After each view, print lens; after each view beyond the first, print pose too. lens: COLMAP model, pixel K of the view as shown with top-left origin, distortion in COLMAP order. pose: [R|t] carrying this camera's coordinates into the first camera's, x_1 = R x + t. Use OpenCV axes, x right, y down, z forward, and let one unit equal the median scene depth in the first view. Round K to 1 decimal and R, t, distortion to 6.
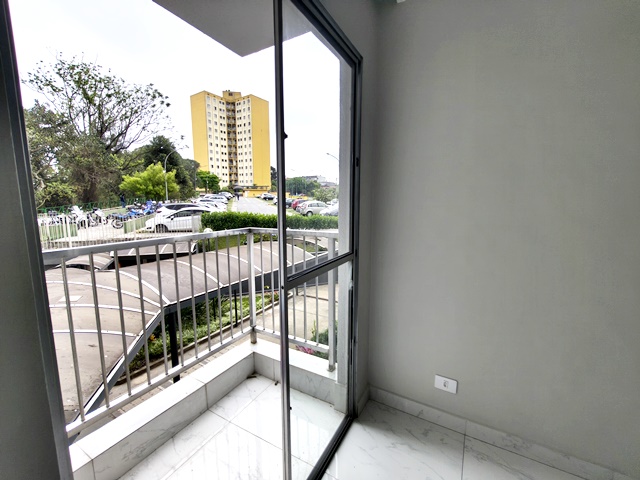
lens RADIAL K [[273.1, 0, 323.7], [0, 273.1, 236.4], [0, 0, 1]] dist [0.002512, -0.001626]
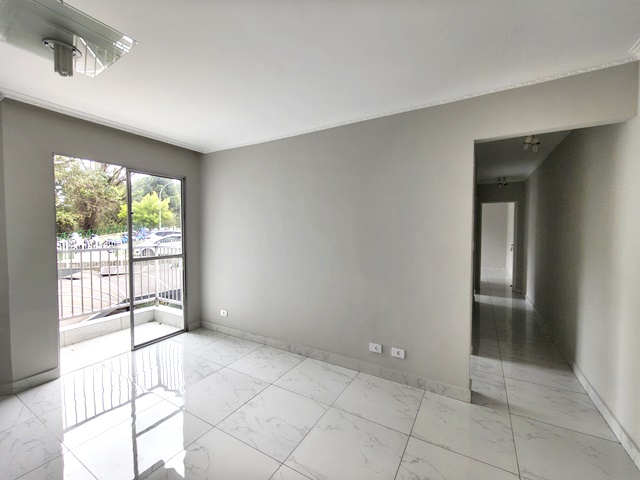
lens RADIAL K [[273.1, 0, 321.7], [0, 273.1, 237.1], [0, 0, 1]] dist [0.002512, -0.001626]
pose [[0.999987, 0.000443, -0.005026, 0.065746], [-0.000912, 0.995597, -0.093729, 0.006656], [0.004963, 0.093732, 0.995585, -0.067518]]
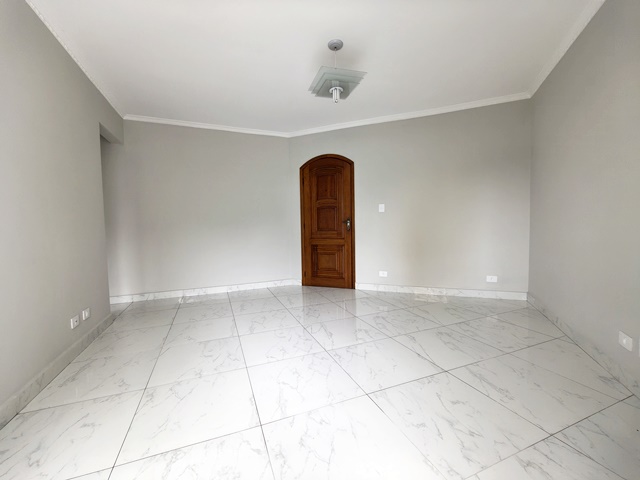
lens RADIAL K [[273.1, 0, 322.8], [0, 273.1, 237.9], [0, 0, 1]] dist [0.002512, -0.001626]
pose [[-0.787837, -0.009222, 0.615815, -0.009887], [0.098683, 0.985079, 0.141002, 0.007997], [-0.607927, 0.171857, -0.775171, 0.030293]]
